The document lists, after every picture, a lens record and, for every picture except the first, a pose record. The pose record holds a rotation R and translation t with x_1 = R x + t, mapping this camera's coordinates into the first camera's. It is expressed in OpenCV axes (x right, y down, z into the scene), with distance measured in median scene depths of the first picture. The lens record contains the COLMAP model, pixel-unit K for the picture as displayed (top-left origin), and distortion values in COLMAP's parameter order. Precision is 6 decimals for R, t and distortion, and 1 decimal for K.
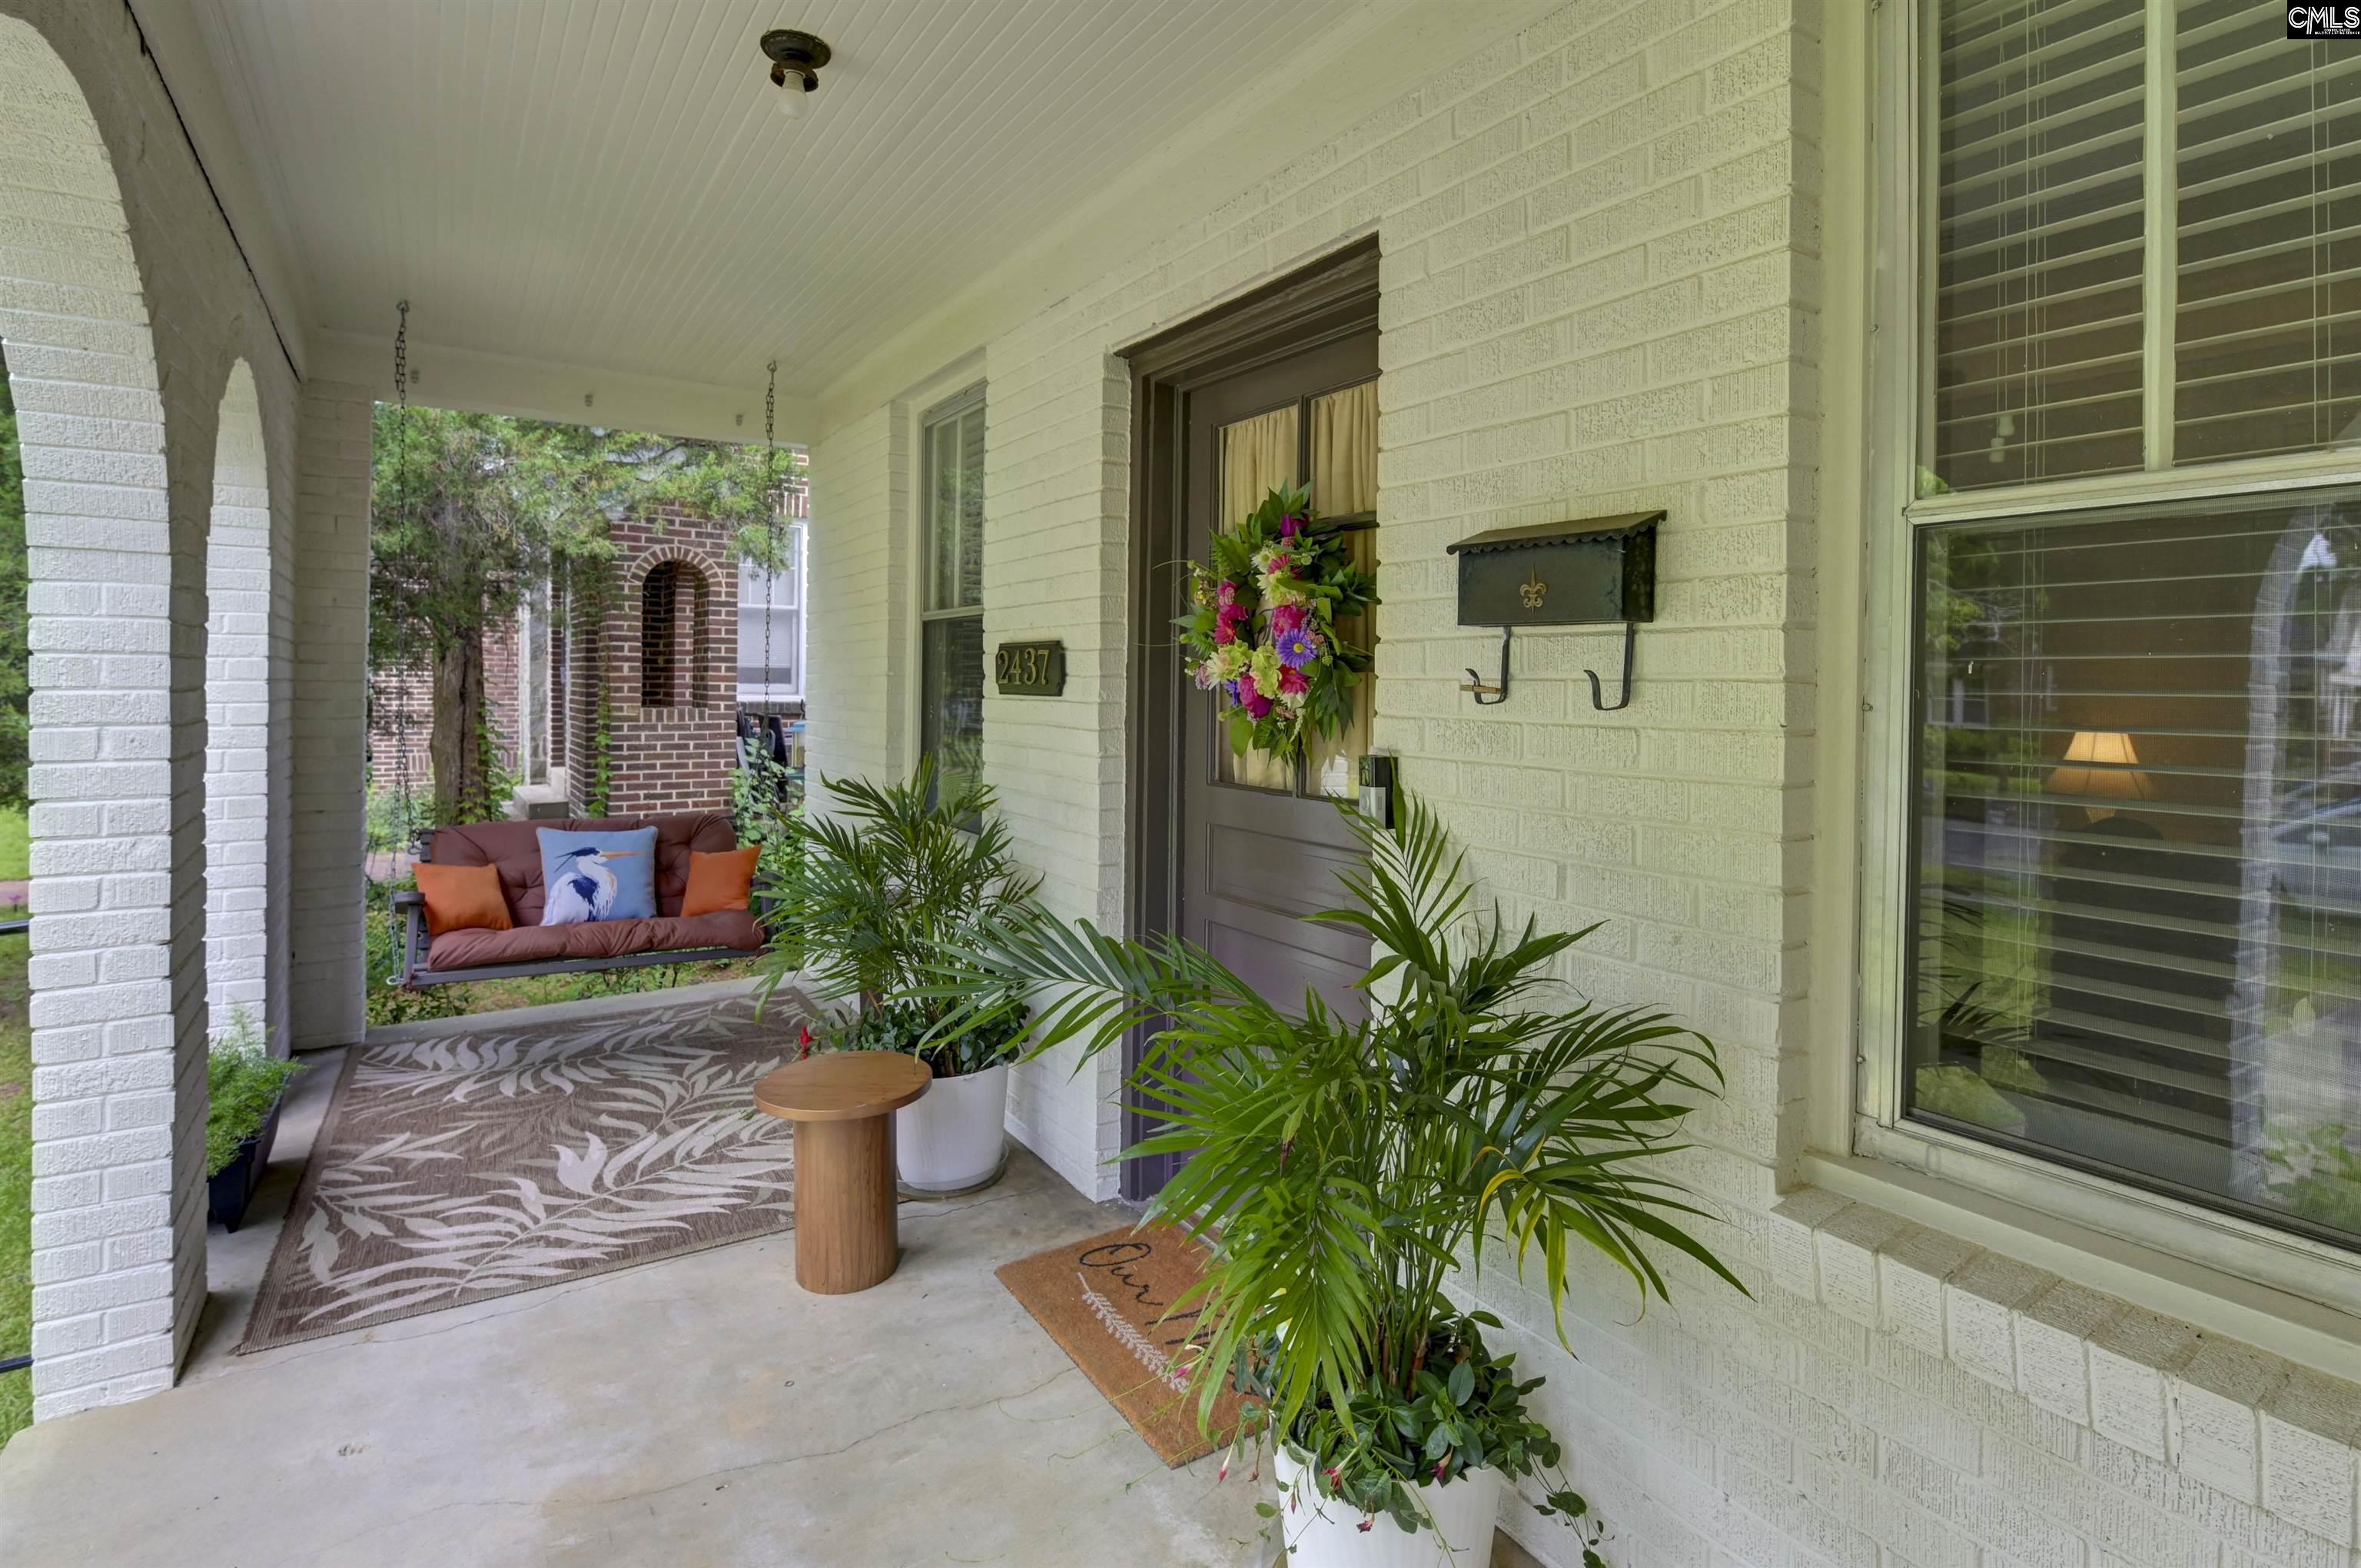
lens RADIAL K [[1151.0, 0, 1135.4], [0, 1151.0, 678.5], [0, 0, 1]] dist [-0.002917, -0.004415]
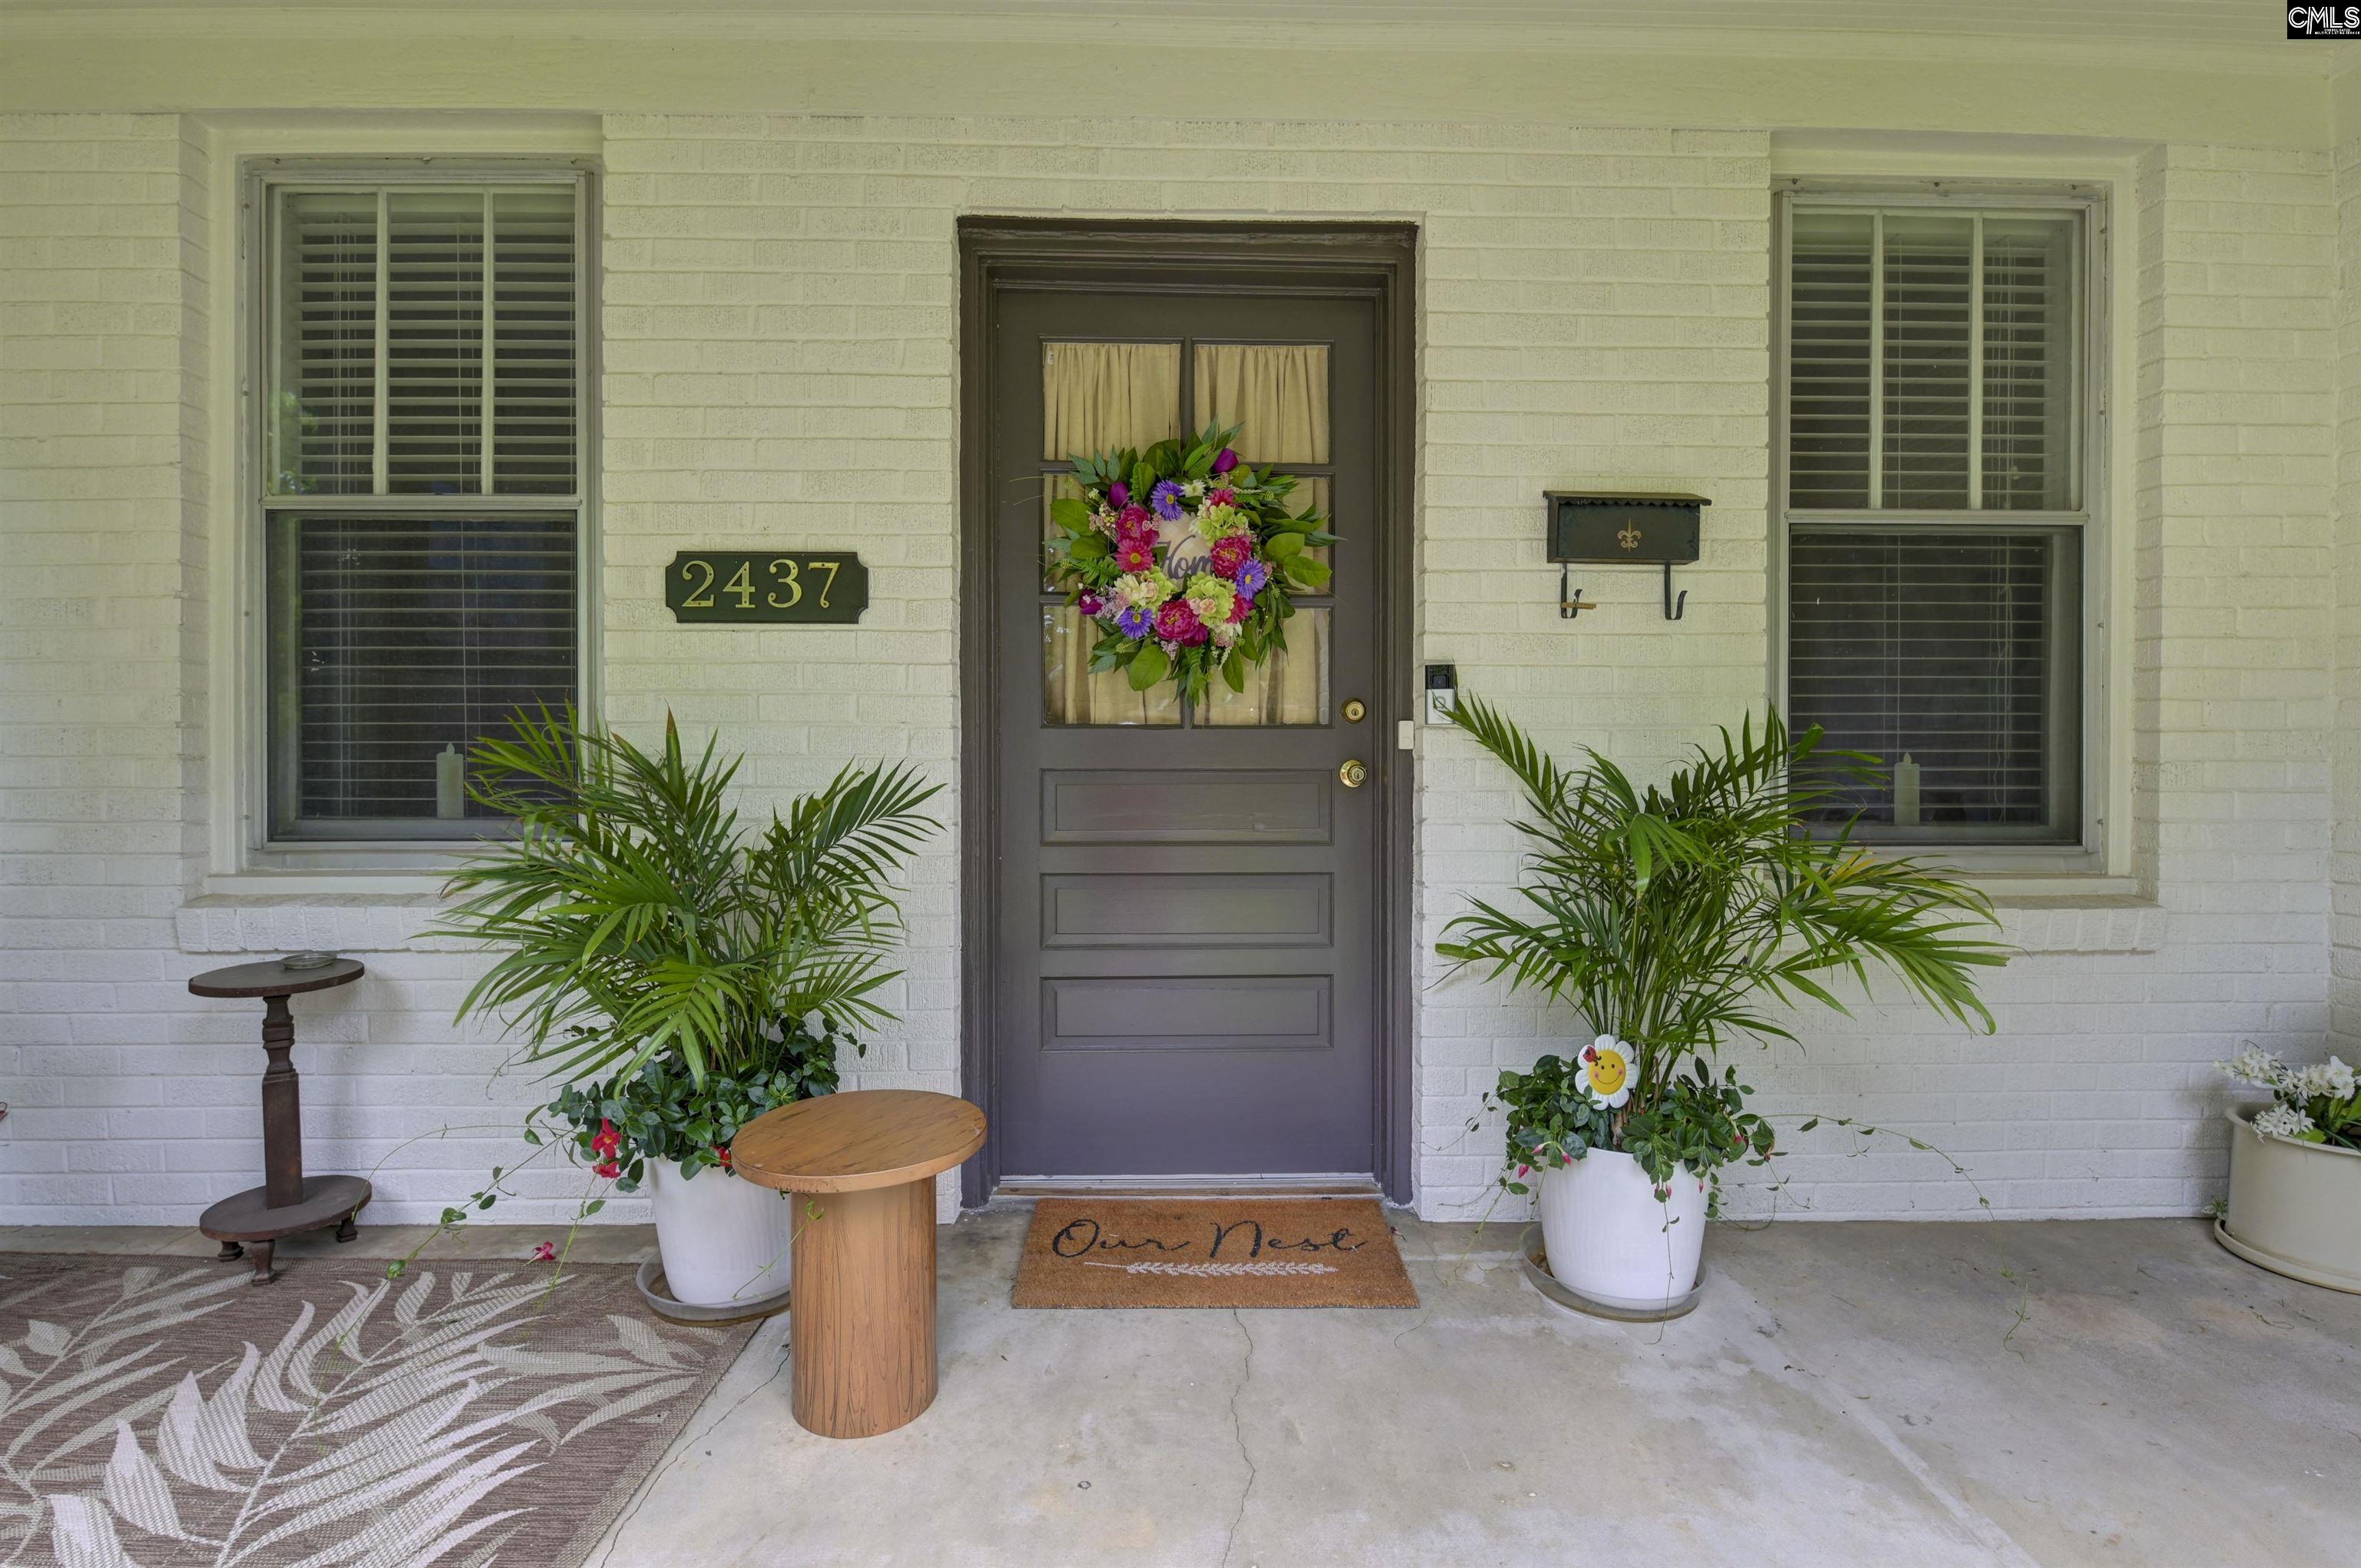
lens RADIAL K [[1151.0, 0, 1180.4], [0, 1151.0, 770.1], [0, 0, 1]] dist [-0.002917, -0.004415]
pose [[0.509283, -0.017125, 0.860429, -0.694844], [0.000730, 0.999810, 0.019467, 0.110425], [-0.860599, -0.009286, 0.509199, 0.448565]]
